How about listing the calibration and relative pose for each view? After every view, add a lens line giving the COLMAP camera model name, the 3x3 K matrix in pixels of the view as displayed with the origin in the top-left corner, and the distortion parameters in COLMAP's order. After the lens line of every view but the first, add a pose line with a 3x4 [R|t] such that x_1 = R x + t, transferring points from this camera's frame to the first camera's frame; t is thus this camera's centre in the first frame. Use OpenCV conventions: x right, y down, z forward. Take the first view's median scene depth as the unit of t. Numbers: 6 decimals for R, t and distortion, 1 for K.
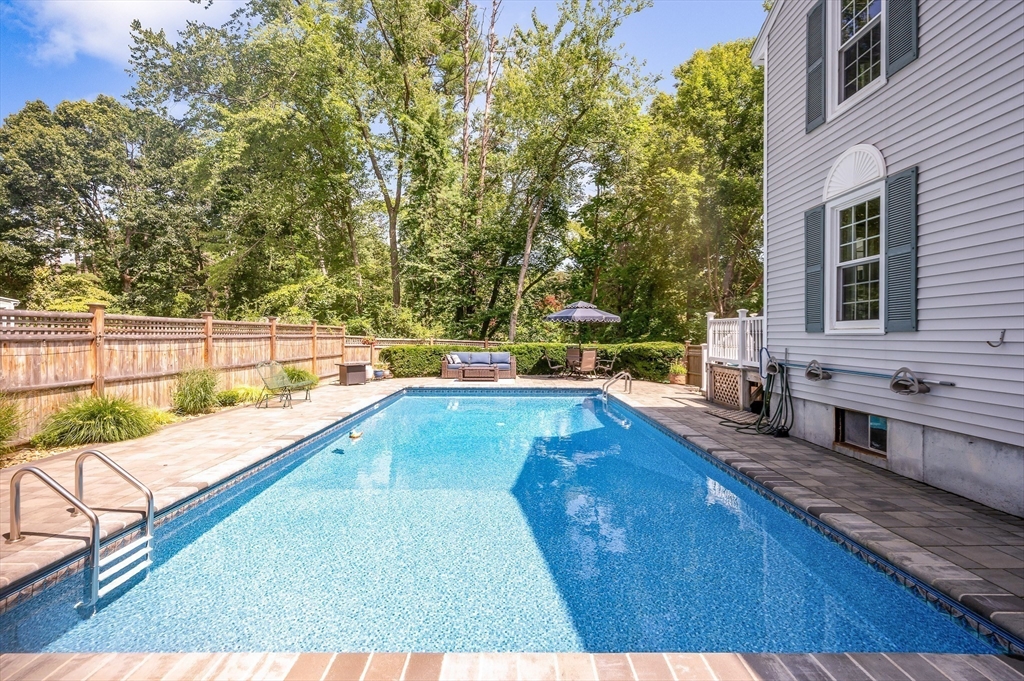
lens RADIAL K [[474.0, 0, 511.2], [0, 474.0, 339.5], [0, 0, 1]] dist [-0.000037, -0.000003]
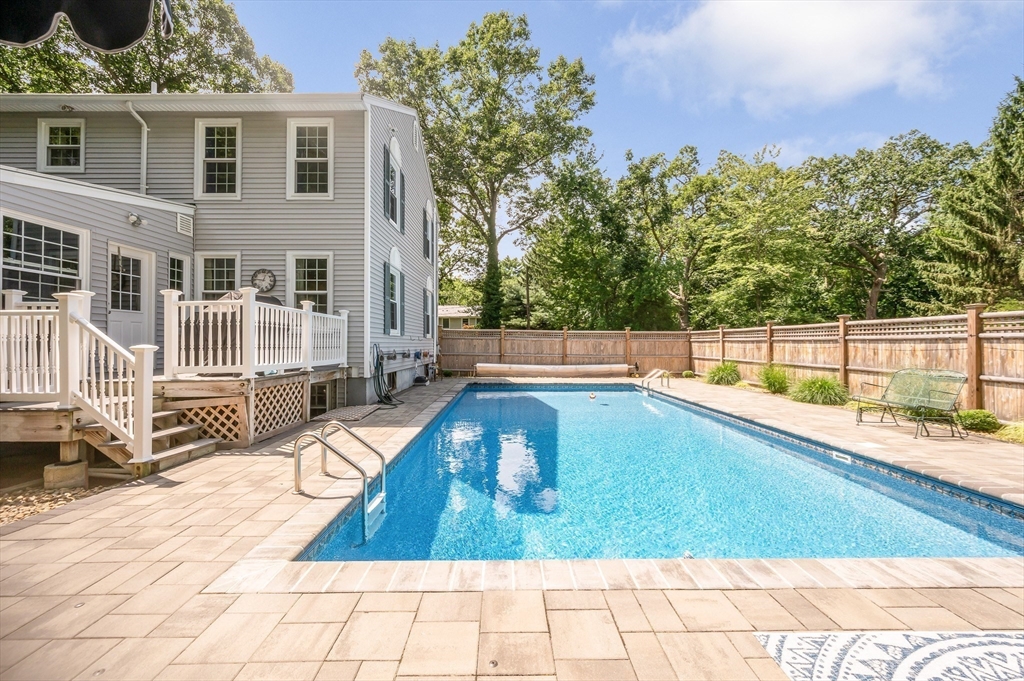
lens RADIAL K [[418.0, 0, 510.9], [0, 418.0, 341.5], [0, 0, 1]] dist [0.000190, -0.000686]
pose [[-0.999957, 0.006345, -0.006833, 0.147587], [0.006317, 0.999971, 0.004136, -0.005626], [0.006859, 0.004093, -0.999968, 2.039800]]
